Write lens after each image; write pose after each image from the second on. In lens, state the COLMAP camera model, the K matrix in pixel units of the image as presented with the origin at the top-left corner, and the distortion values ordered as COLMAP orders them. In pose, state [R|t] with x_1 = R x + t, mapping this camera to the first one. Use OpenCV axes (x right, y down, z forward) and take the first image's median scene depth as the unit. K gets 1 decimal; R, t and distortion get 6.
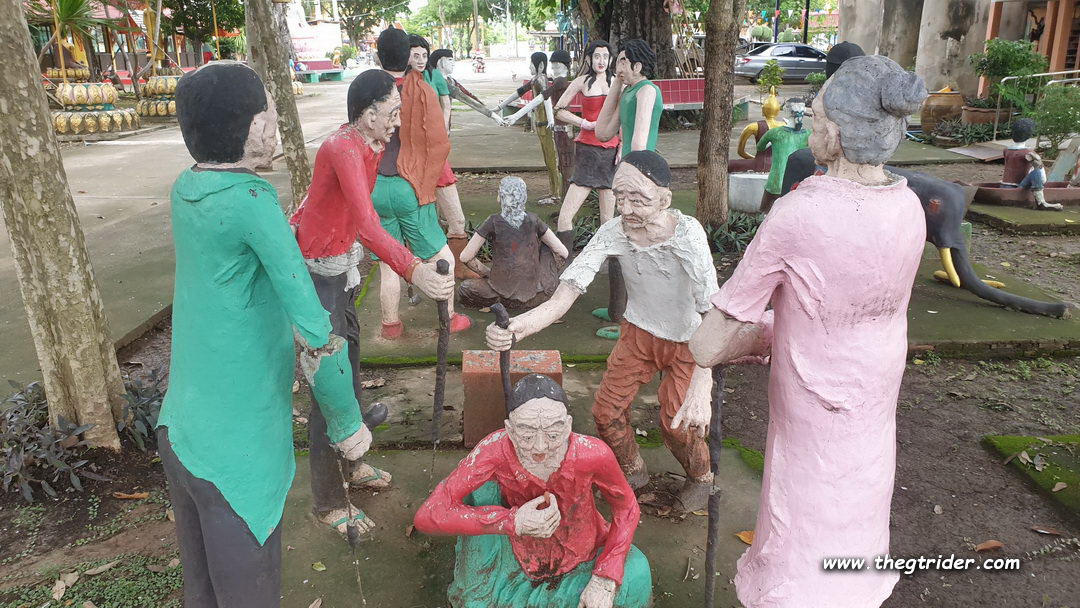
lens RADIAL K [[838.0, 0, 535.9], [0, 838.0, 306.5], [0, 0, 1]] dist [0.031562, -0.014030]
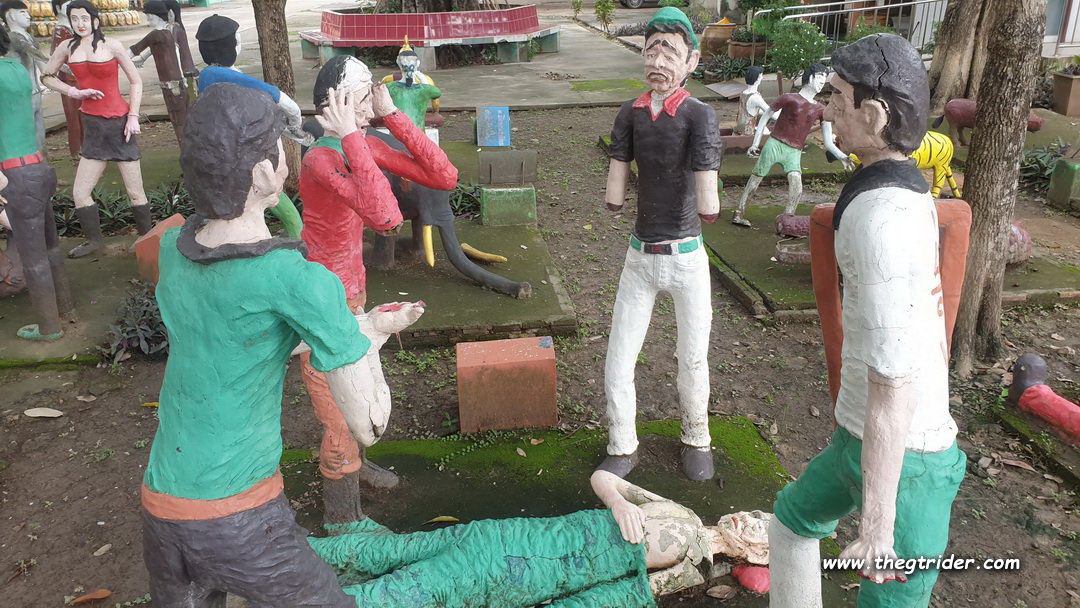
lens RADIAL K [[838.0, 0, 535.9], [0, 838.0, 306.5], [0, 0, 1]] dist [0.031562, -0.014030]
pose [[0.998543, -0.026278, 0.047136, 0.518702], [0.021664, 0.995160, 0.095854, -0.061187], [-0.049427, -0.094693, 0.994279, 0.023306]]
